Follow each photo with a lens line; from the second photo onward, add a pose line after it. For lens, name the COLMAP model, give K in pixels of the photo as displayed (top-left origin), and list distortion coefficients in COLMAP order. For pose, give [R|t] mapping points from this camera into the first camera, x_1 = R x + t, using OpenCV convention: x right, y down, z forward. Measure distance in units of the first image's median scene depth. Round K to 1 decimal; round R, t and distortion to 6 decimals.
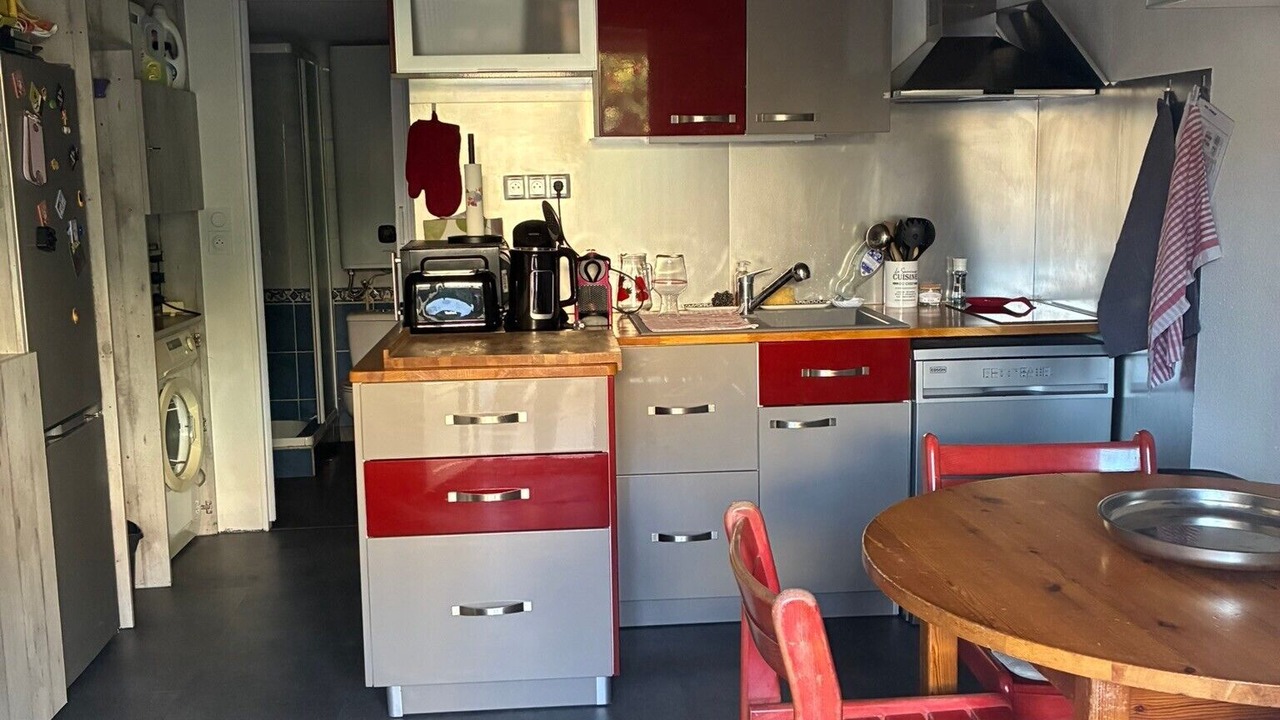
lens RADIAL K [[1234.4, 0, 640.0], [0, 1234.4, 360.0], [0, 0, 1]] dist [0.029396, 0.005300]
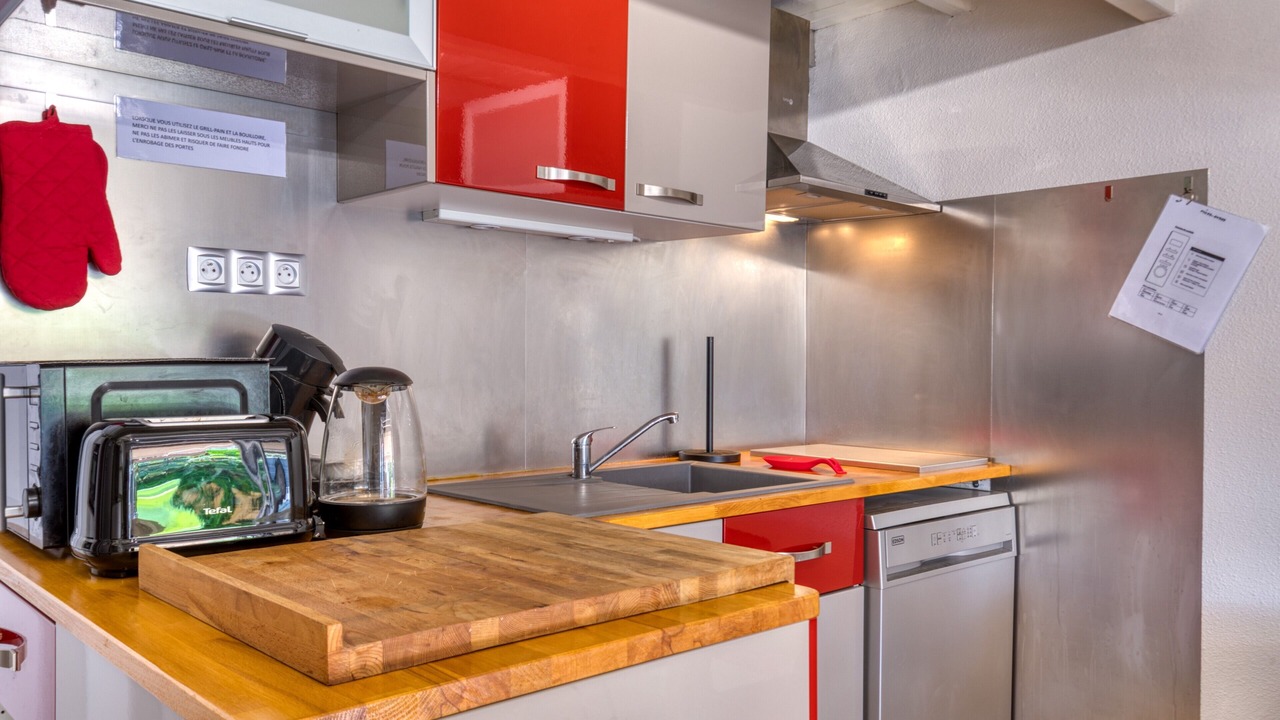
lens RADIAL K [[984.2, 0, 638.0], [0, 984.2, 374.8], [0, 0, 1]] dist [0.046418, -0.001157]
pose [[0.797411, 0.016557, 0.603210, -0.241030], [0.069077, 0.990548, -0.118503, -0.030521], [-0.599470, 0.136163, 0.788730, 0.606610]]
